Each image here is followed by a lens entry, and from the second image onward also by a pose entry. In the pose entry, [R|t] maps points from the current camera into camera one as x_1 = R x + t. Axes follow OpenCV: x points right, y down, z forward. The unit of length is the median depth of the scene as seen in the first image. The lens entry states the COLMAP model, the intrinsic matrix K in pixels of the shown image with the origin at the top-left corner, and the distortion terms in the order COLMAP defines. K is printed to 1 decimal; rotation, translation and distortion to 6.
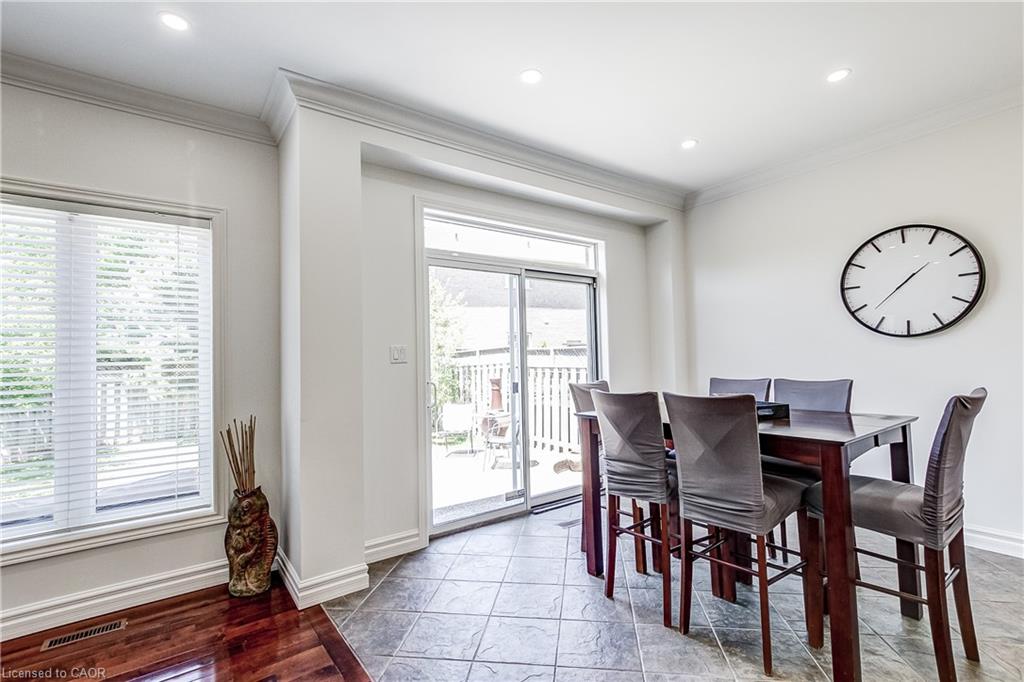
lens RADIAL K [[473.9, 0, 522.8], [0, 473.9, 335.4], [0, 0, 1]] dist [0.000524, 0.000373]
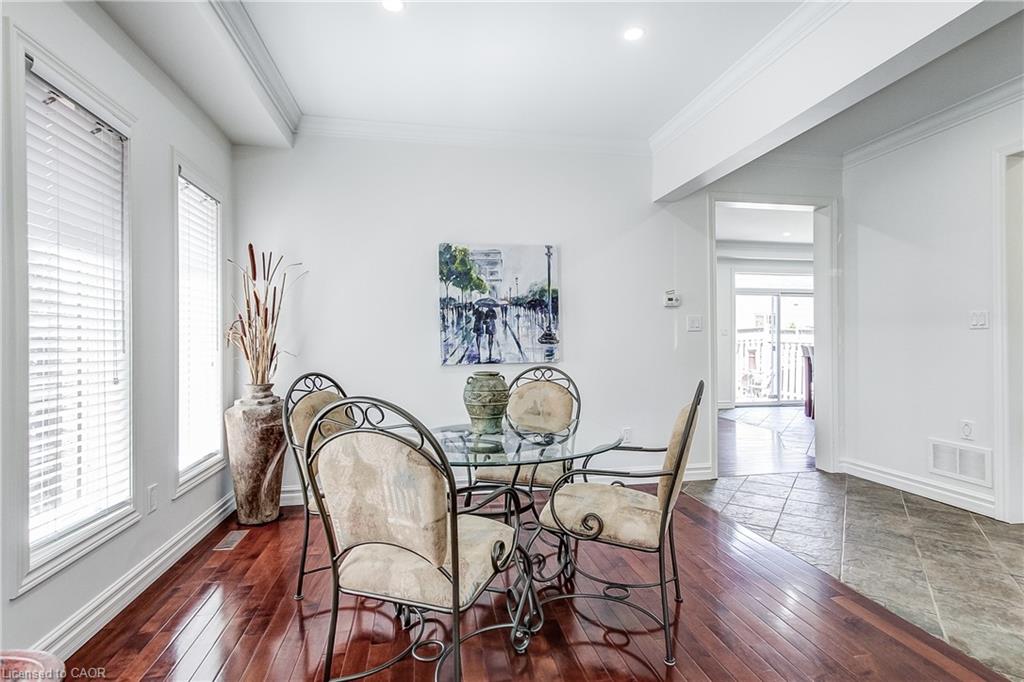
lens RADIAL K [[473.9, 0, 522.8], [0, 473.9, 335.4], [0, 0, 1]] dist [0.000524, 0.000373]
pose [[0.889724, 0.025360, -0.455794, -0.046978], [-0.002364, 0.998698, 0.050952, -0.050466], [0.456493, -0.044256, 0.888626, -1.308639]]
